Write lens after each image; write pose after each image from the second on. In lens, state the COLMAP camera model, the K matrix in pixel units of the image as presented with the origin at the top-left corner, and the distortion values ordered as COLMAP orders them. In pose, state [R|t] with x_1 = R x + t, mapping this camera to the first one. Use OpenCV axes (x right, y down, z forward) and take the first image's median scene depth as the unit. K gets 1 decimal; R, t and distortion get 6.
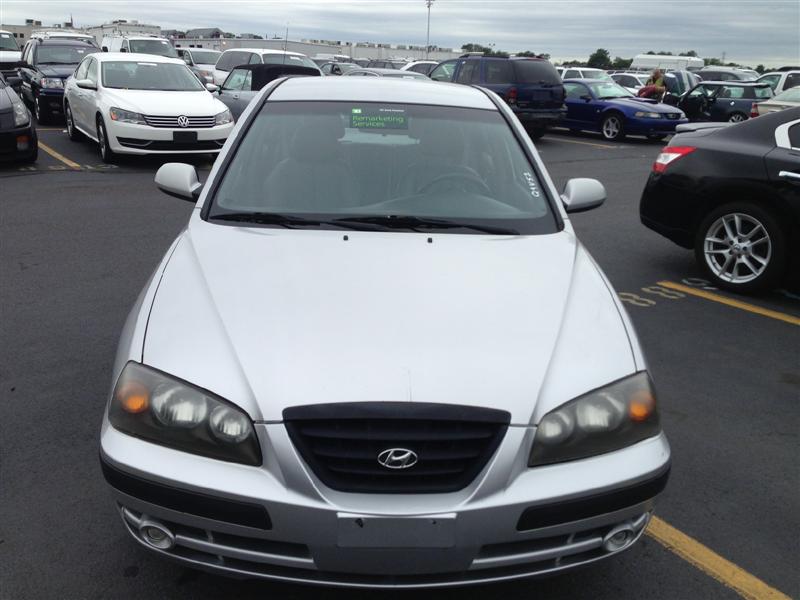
lens RADIAL K [[735.8, 0, 401.2], [0, 735.8, 301.2], [0, 0, 1]] dist [0.056772, 0.000000]
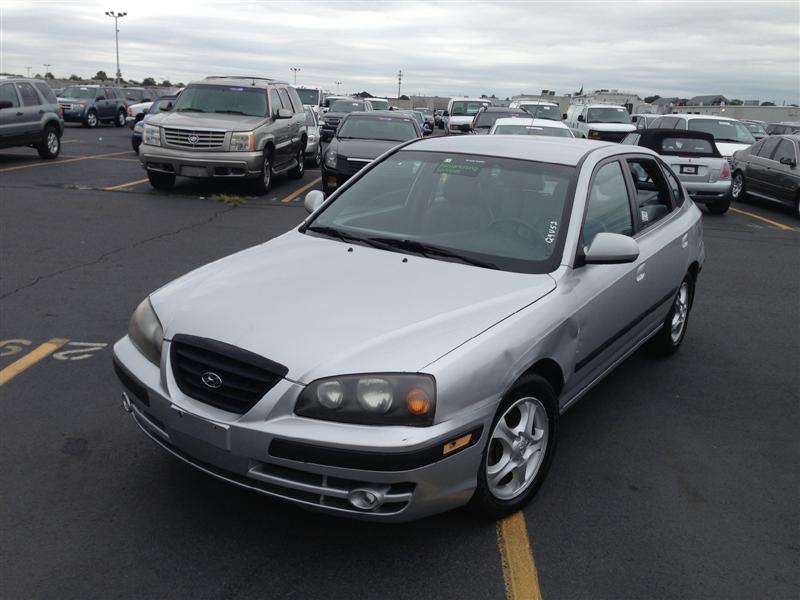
lens RADIAL K [[735.8, 0, 396.3], [0, 735.8, 294.9], [0, 0, 1]] dist [0.056772, 0.000000]
pose [[0.804287, 0.154003, -0.573938, 0.697272], [-0.204969, 0.978457, -0.024686, 0.007118], [0.557772, 0.137494, 0.818527, -0.007433]]
